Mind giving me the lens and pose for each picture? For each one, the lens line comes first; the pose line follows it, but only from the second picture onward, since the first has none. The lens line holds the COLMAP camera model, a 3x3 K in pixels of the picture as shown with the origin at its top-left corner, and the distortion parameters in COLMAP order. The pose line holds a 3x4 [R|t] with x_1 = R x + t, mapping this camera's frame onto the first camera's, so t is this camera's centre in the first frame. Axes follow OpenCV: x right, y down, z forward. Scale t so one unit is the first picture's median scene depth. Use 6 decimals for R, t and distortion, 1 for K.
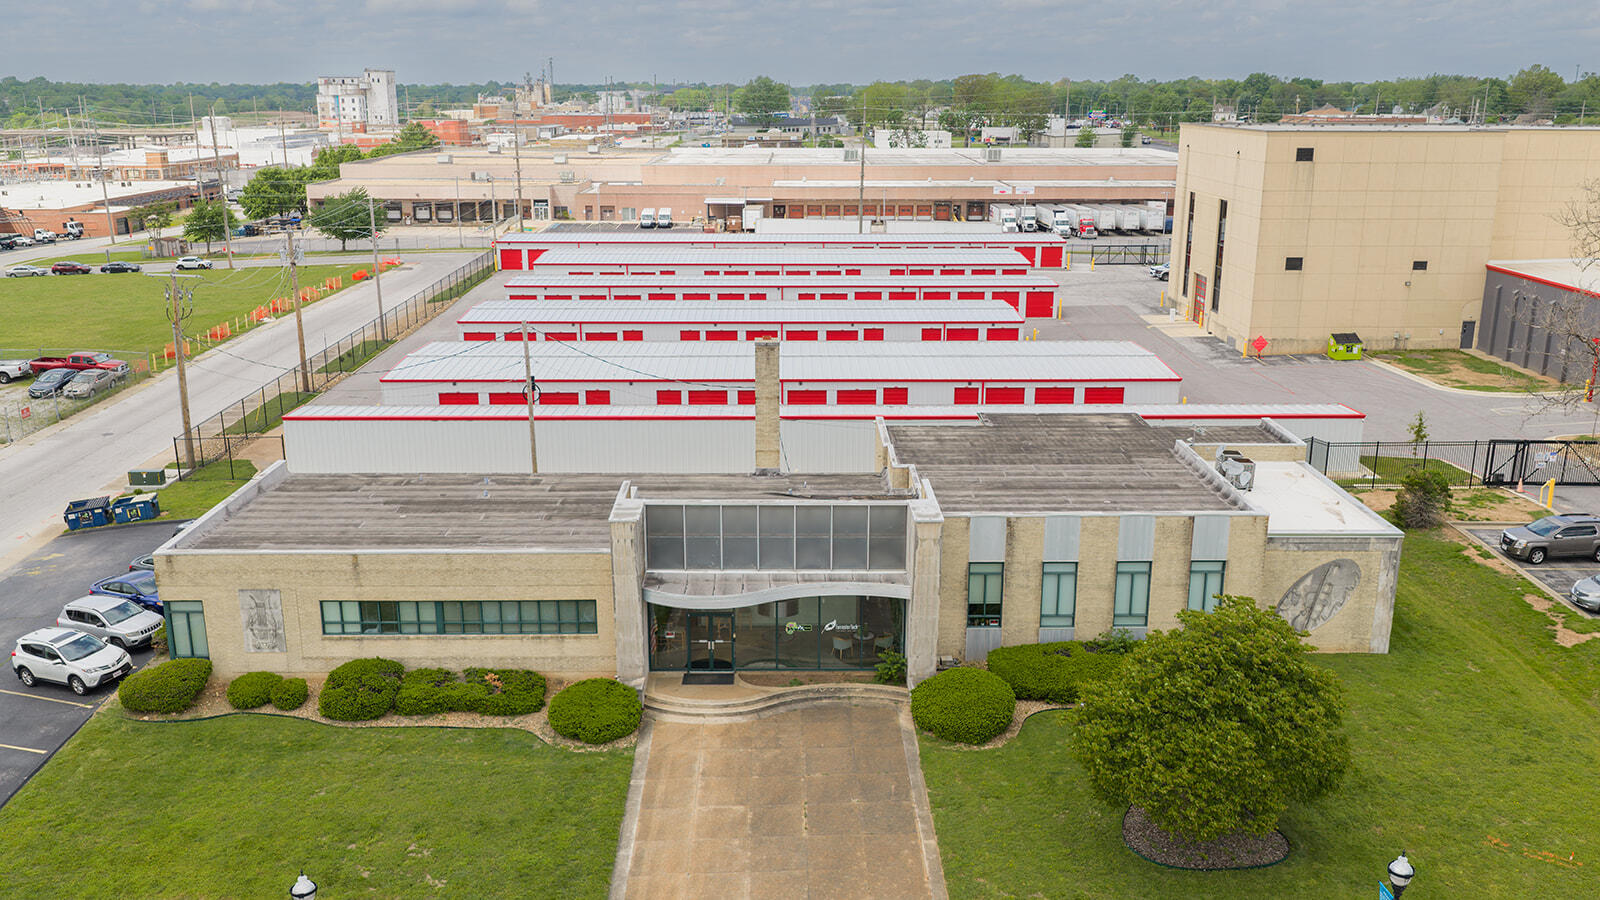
lens RADIAL K [[1324.5, 0, 800.0], [0, 1324.5, 450.0], [0, 0, 1]] dist [-0.001868, -0.010222]
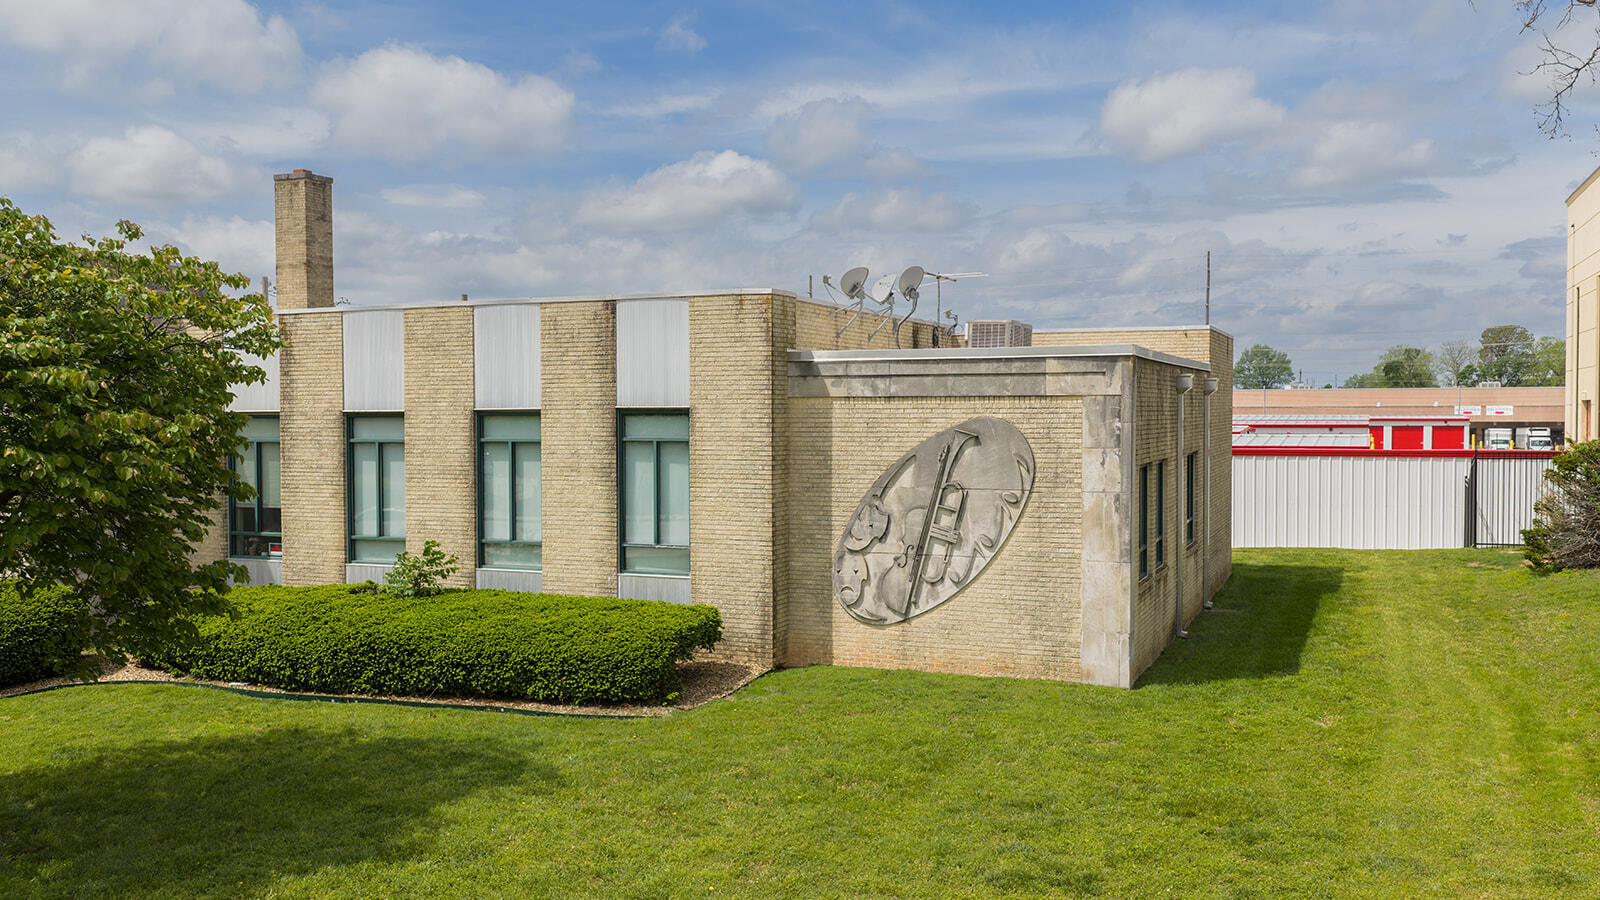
lens RADIAL K [[1402.0, 0, 800.0], [0, 1402.0, 450.0], [0, 0, 1]] dist [-0.008380, -0.018432]
pose [[0.916517, 0.008005, -0.399915, 0.545552], [-0.103795, 0.970312, -0.218452, 0.194361], [0.386294, 0.241724, 0.890139, 0.637122]]
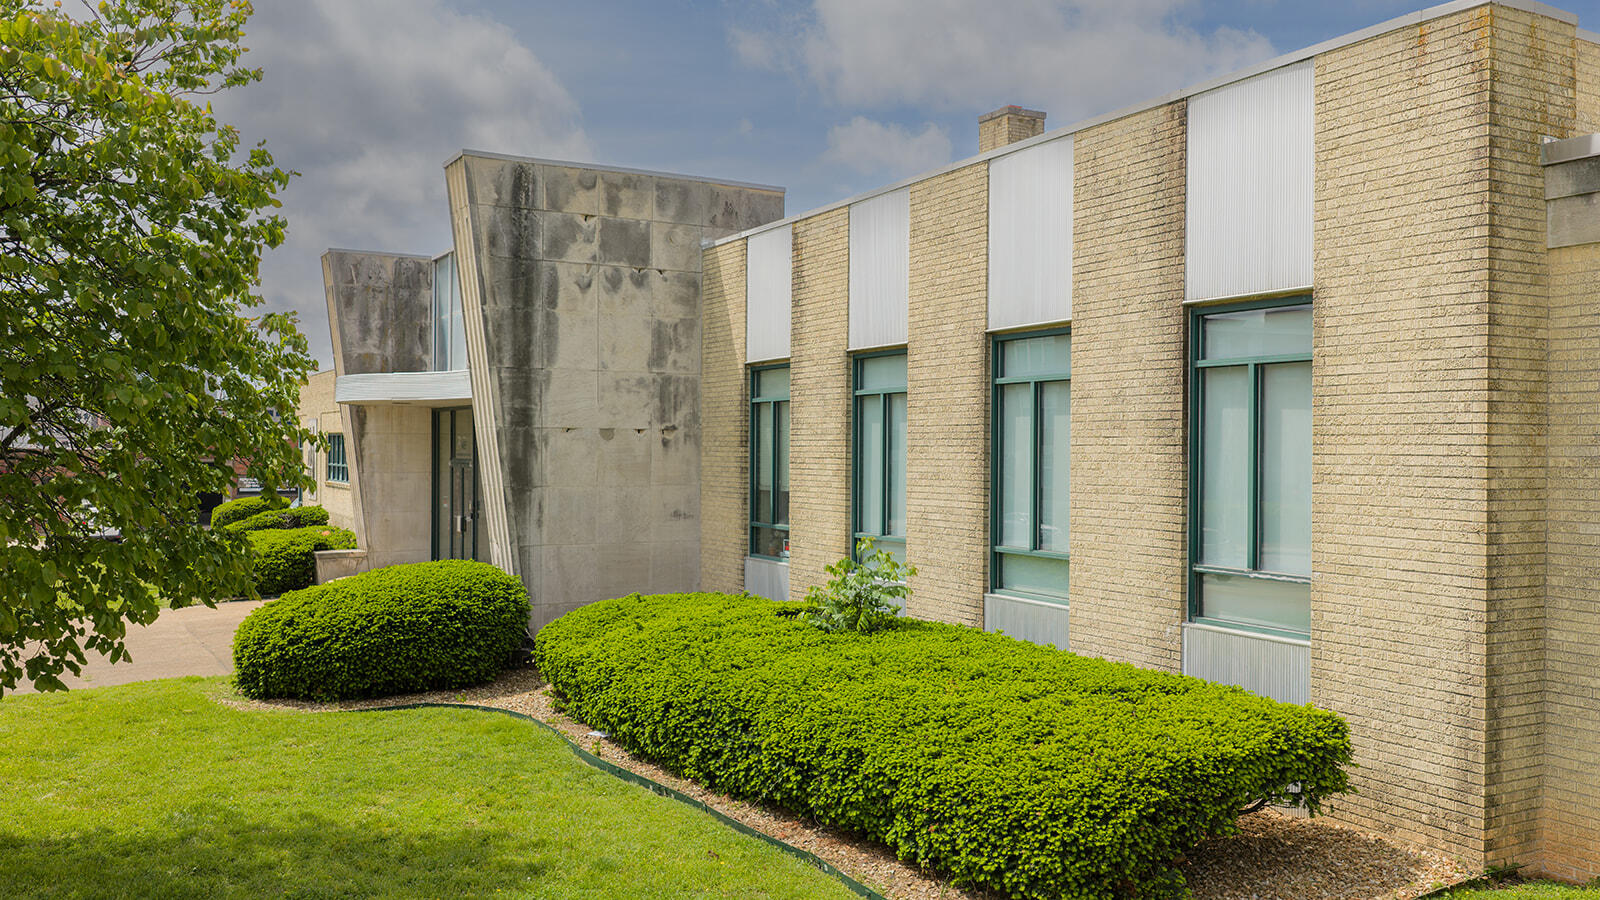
lens RADIAL K [[1324.5, 0, 800.0], [0, 1324.5, 450.0], [0, 0, 1]] dist [-0.001868, -0.010222]
pose [[0.473091, 0.003248, -0.881008, 0.474040], [-0.247355, 0.960261, -0.129286, 0.155798], [0.845577, 0.279086, 0.455094, 0.871286]]
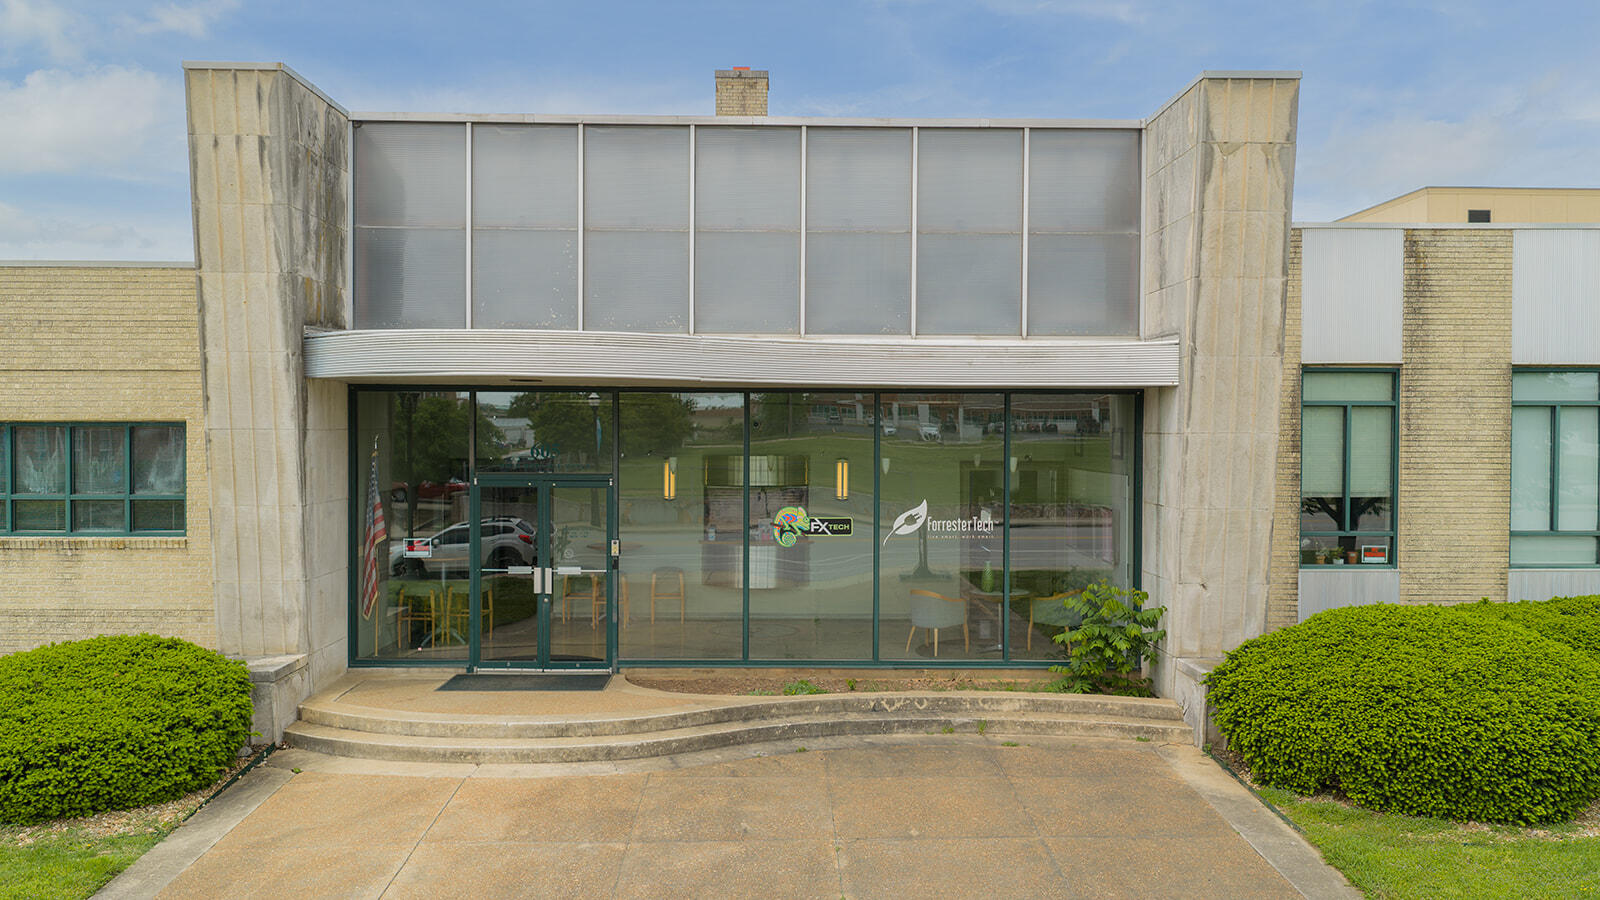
lens RADIAL K [[1352.3, 0, 800.0], [0, 1352.3, 450.0], [0, 0, 1]] dist [-0.003192, -0.007311]
pose [[0.999997, 0.002339, -0.000460, -0.004188], [-0.002381, 0.971049, -0.238869, 0.196460], [-0.000112, 0.238870, 0.971052, 0.676133]]
